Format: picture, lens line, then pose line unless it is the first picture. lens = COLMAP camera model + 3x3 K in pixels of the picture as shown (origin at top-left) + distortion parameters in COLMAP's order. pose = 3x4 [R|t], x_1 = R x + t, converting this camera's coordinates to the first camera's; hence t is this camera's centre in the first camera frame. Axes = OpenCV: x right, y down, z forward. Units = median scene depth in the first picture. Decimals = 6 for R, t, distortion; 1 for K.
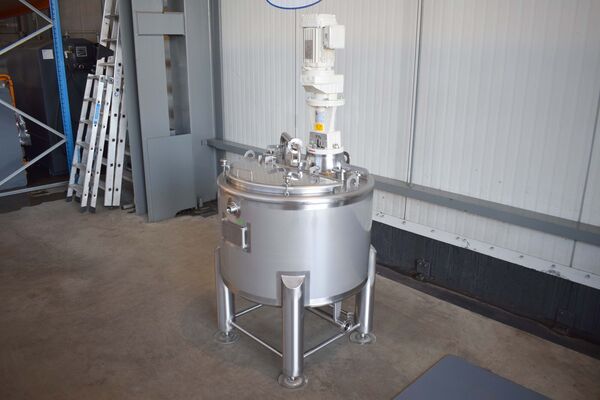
lens RADIAL K [[495.6, 0, 298.7], [0, 495.6, 199.4], [0, 0, 1]] dist [-0.057092, -0.001891]
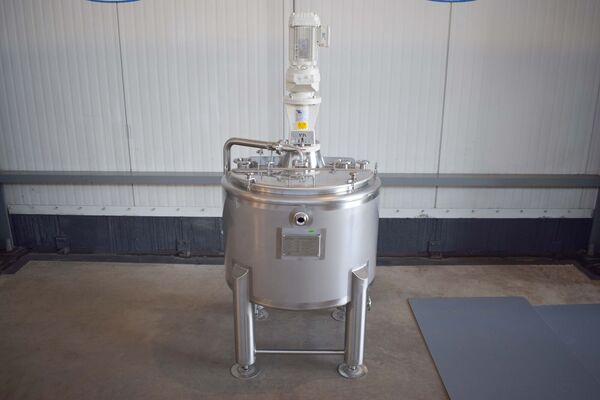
lens RADIAL K [[495.6, 0, 298.7], [0, 495.6, 198.5], [0, 0, 1]] dist [-0.057092, -0.001891]
pose [[0.700448, -0.211029, 0.681791, -0.674748], [0.209932, 0.973946, 0.085781, -0.088659], [-0.682130, 0.083044, 0.726500, 0.285149]]
